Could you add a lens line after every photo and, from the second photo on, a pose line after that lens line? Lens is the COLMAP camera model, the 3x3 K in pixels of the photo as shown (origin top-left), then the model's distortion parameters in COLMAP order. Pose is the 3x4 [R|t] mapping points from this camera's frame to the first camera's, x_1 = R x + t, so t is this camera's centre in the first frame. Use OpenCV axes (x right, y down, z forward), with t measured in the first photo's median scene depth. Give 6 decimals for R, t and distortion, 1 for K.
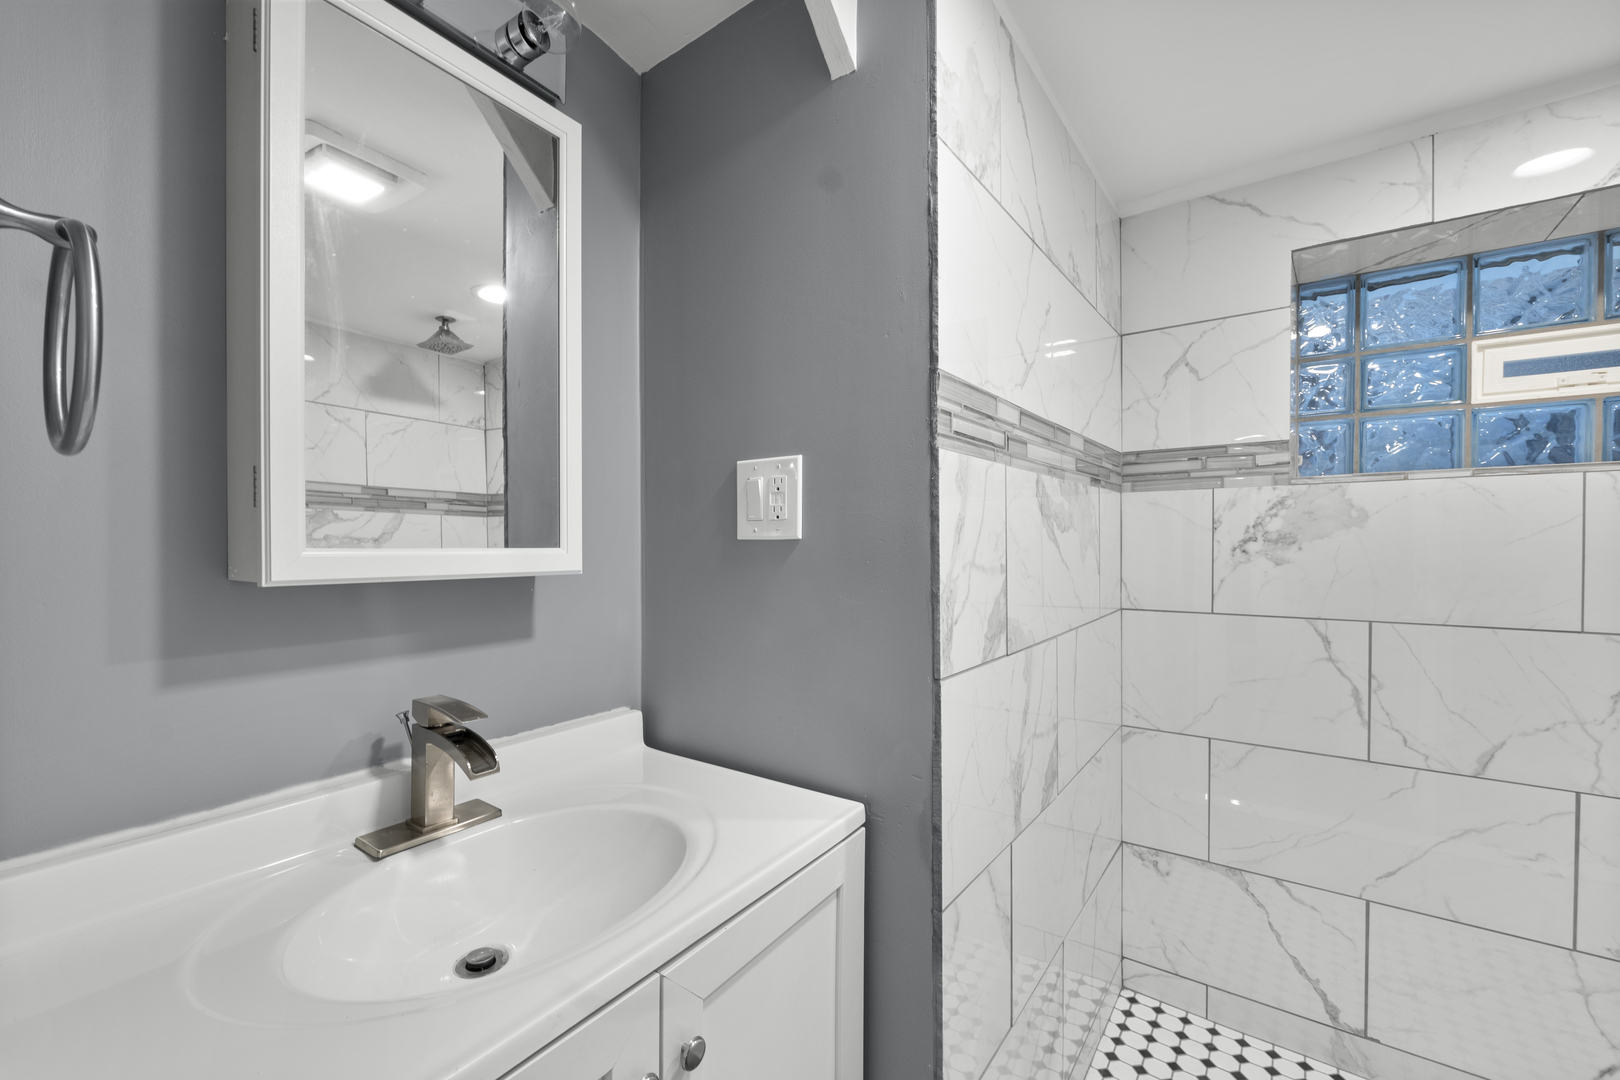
lens RADIAL K [[668.2, 0, 800.3], [0, 668.2, 550.0], [0, 0, 1]] dist [-0.011869, 0.000516]
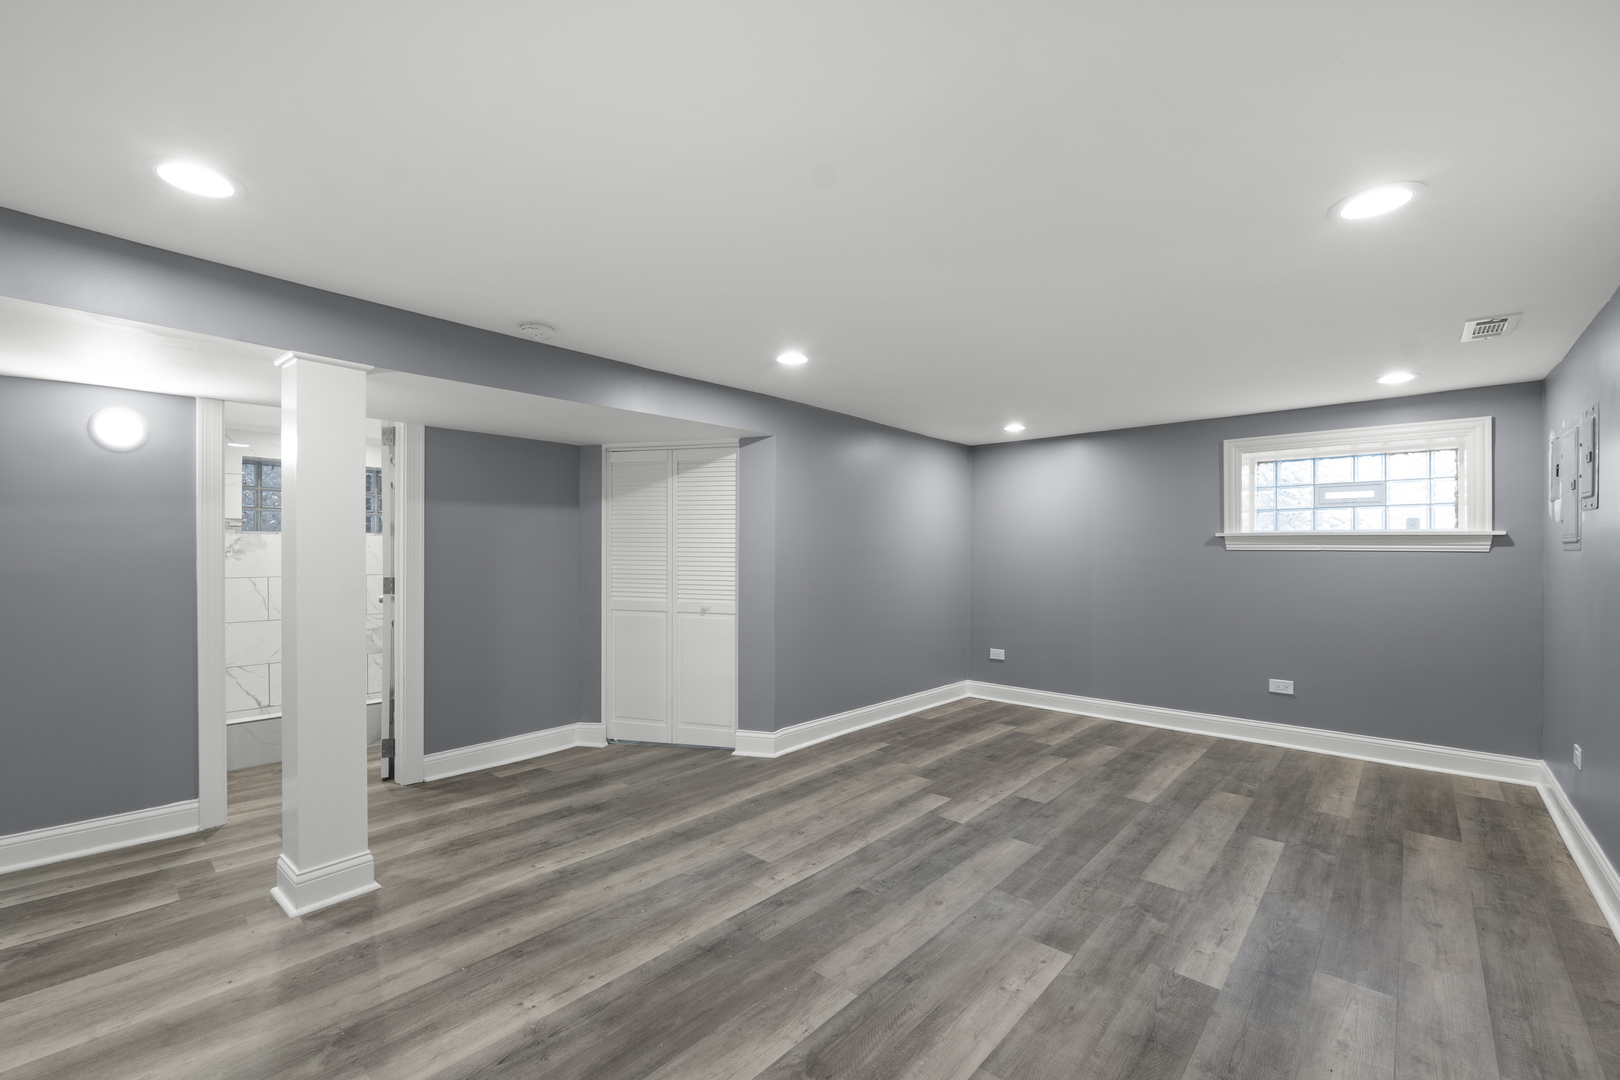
lens RADIAL K [[668.2, 0, 800.3], [0, 668.2, 550.0], [0, 0, 1]] dist [-0.011869, 0.000516]
pose [[0.097597, 0.002219, 0.995224, -1.948413], [0.010016, 0.999945, -0.003211, 0.010441], [-0.995176, 0.010281, 0.097570, -1.757887]]
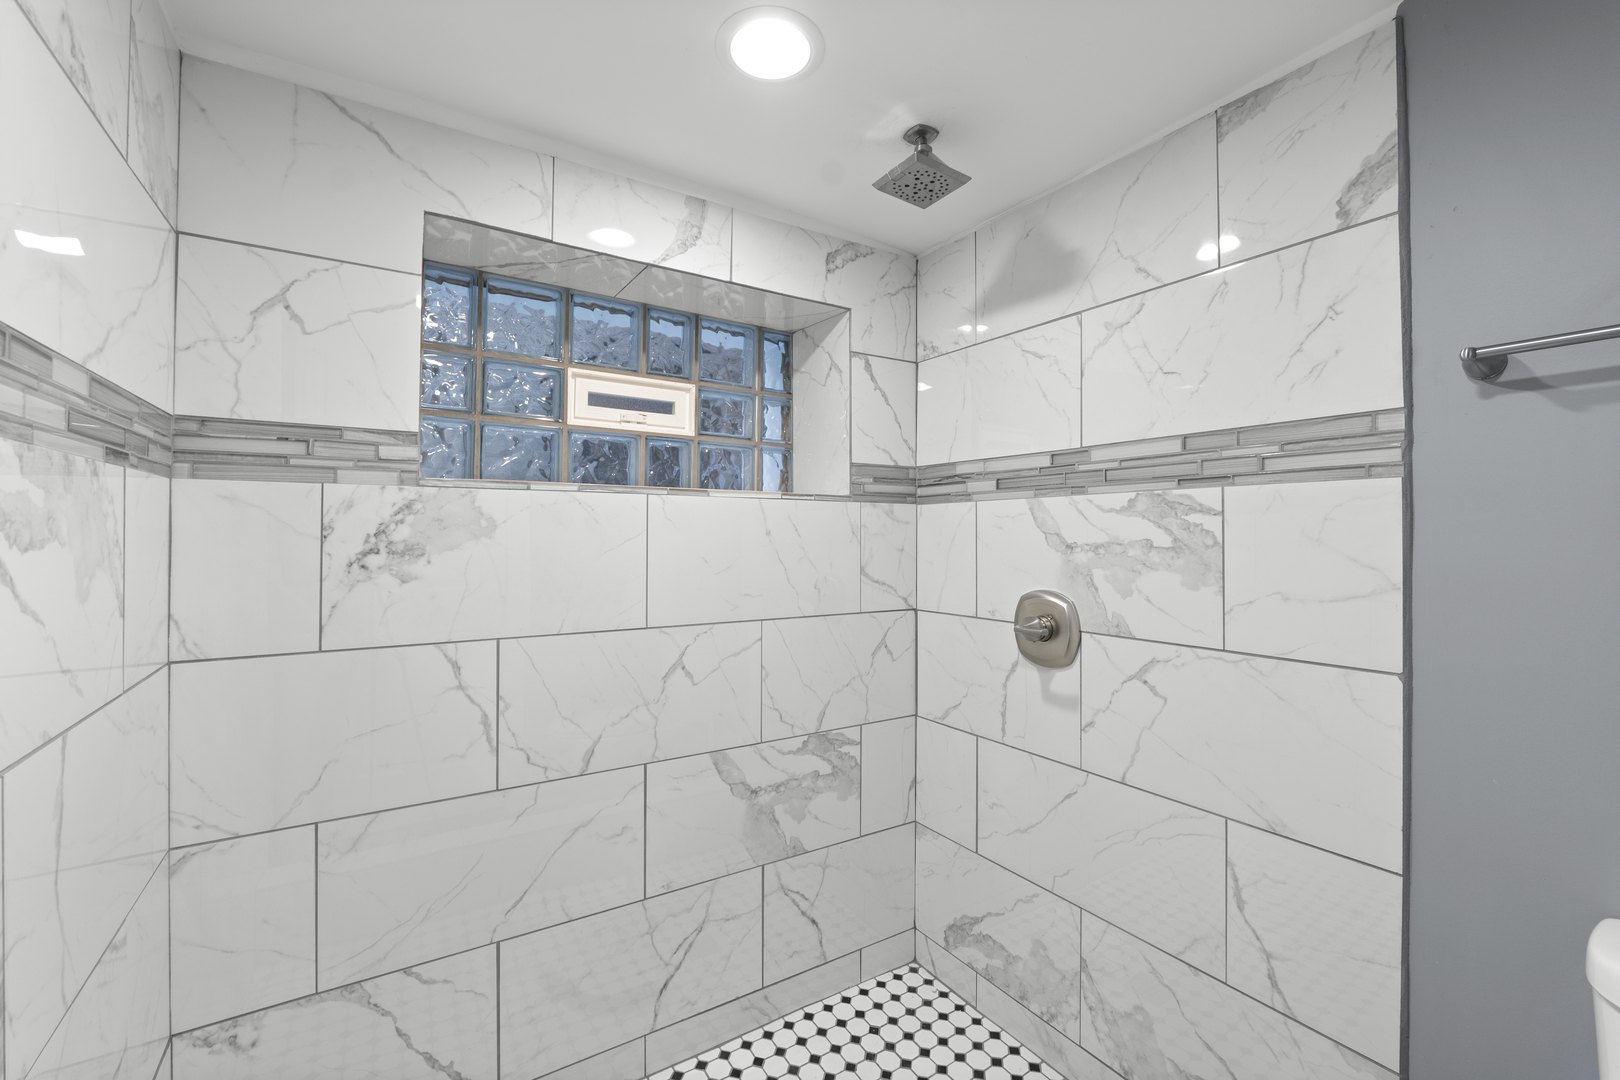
lens RADIAL K [[673.3, 0, 805.2], [0, 673.3, 526.9], [0, 0, 1]] dist [-0.013186, -0.000082]
pose [[0.351398, 0.017217, 0.936068, 0.114594], [0.005842, 0.999771, -0.020582, -0.025489], [-0.936208, 0.012701, 0.351217, 0.239320]]
